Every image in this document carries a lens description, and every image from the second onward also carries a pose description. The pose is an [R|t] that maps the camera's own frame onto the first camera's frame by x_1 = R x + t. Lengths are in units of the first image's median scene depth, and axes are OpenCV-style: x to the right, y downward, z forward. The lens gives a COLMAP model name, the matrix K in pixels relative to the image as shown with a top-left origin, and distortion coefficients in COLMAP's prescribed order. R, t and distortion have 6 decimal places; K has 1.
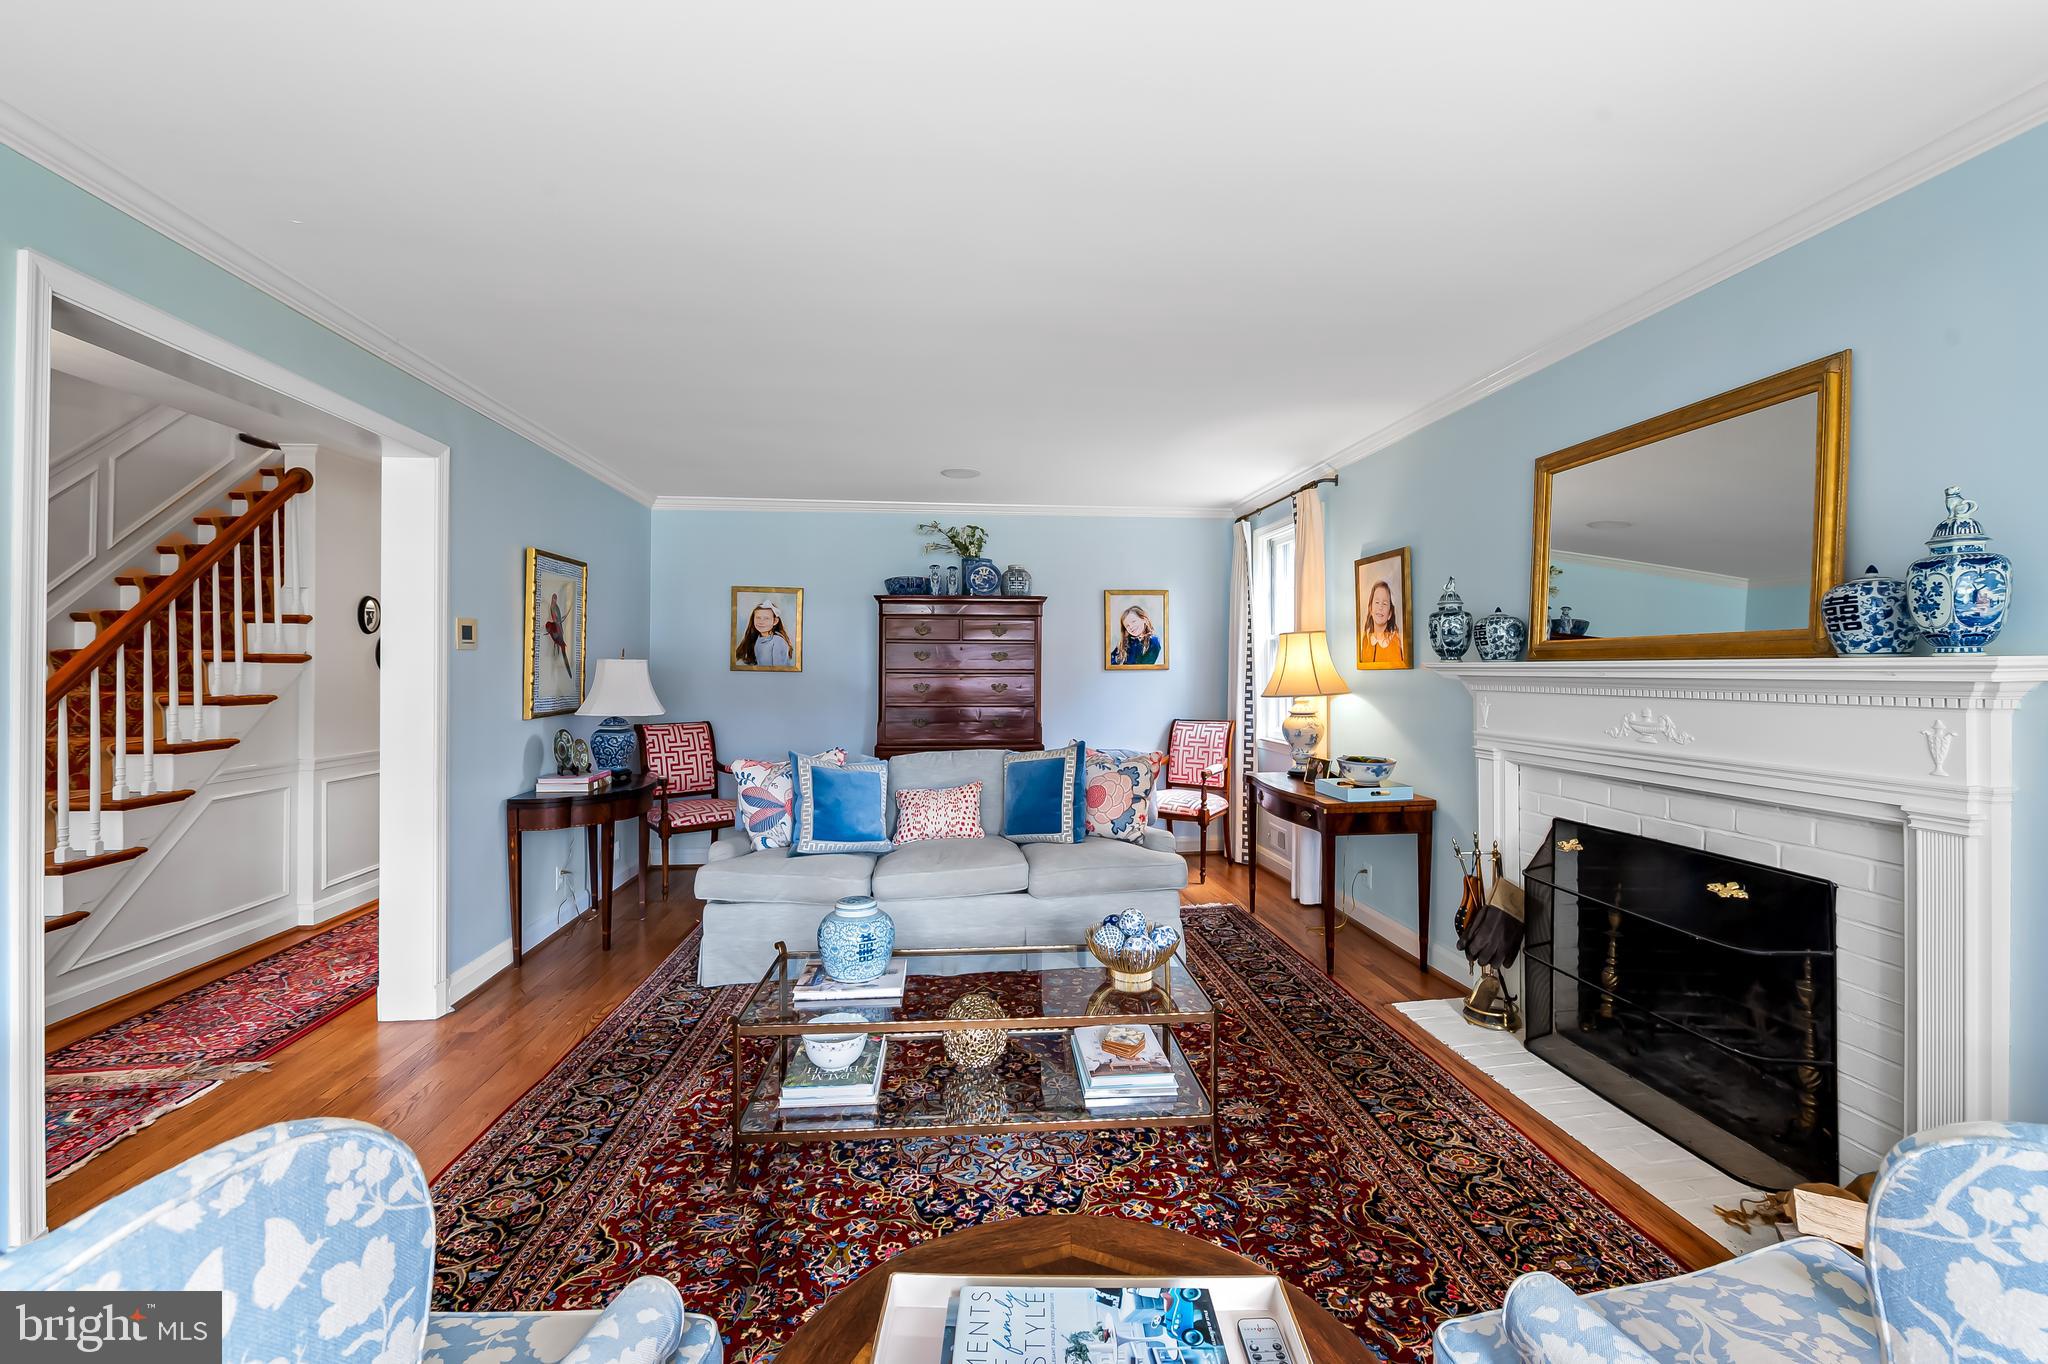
lens RADIAL K [[822.5, 0, 1029.1], [0, 822.5, 666.3], [0, 0, 1]] dist [-0.008071, -0.000269]
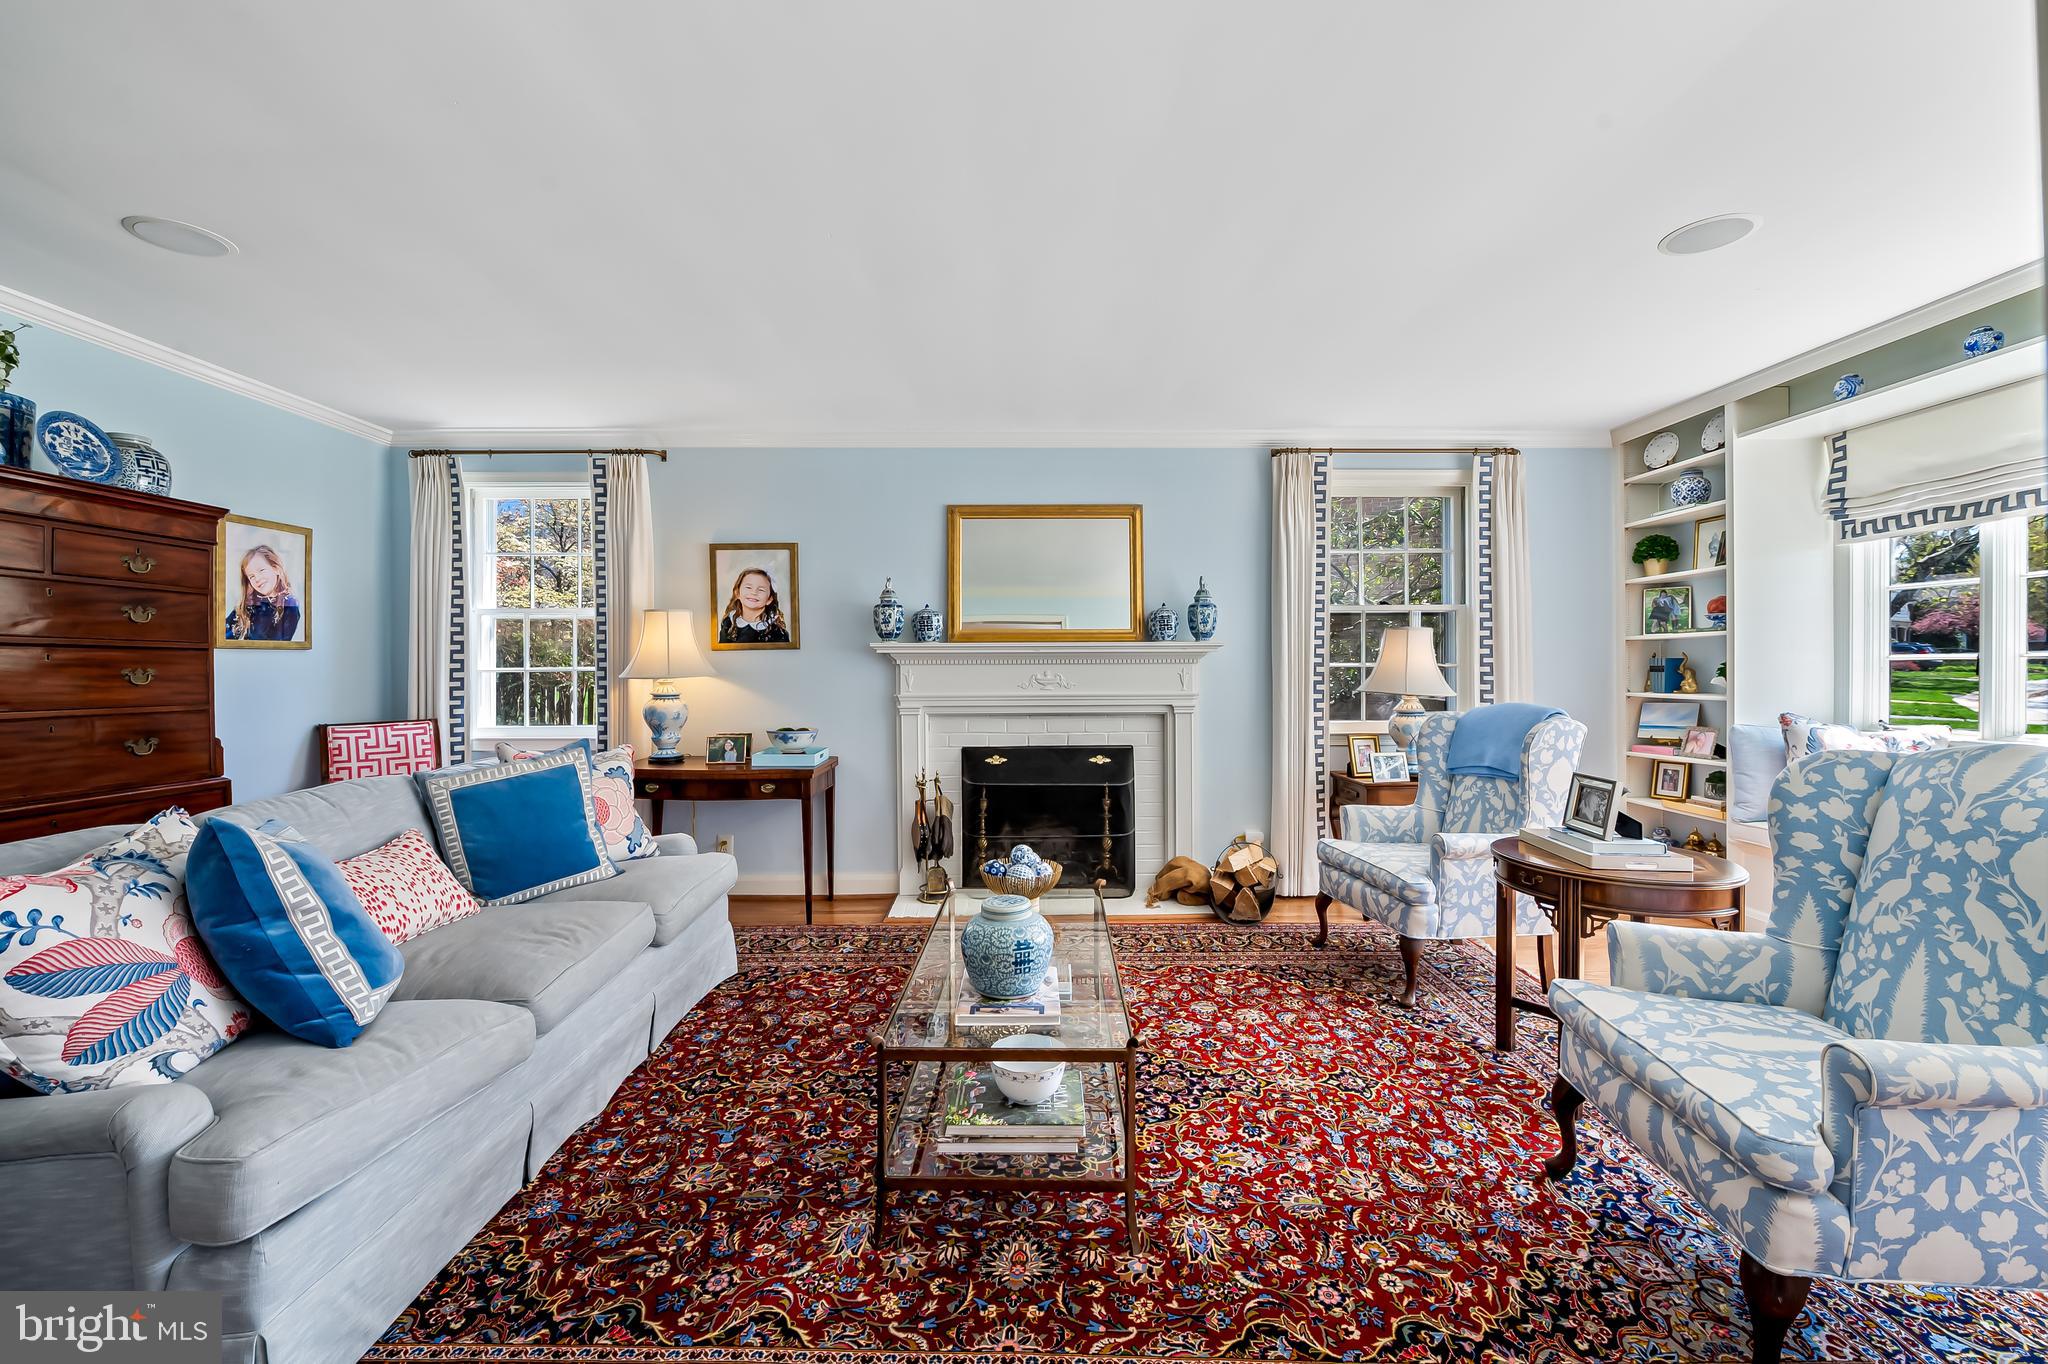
lens RADIAL K [[822.5, 0, 1034.3], [0, 822.5, 668.3], [0, 0, 1]] dist [-0.008071, -0.000269]
pose [[0.092708, -0.000799, 0.995693, -0.756181], [0.001567, 0.999999, 0.000656, 0.034489], [-0.995692, 0.001499, 0.092709, 0.648832]]
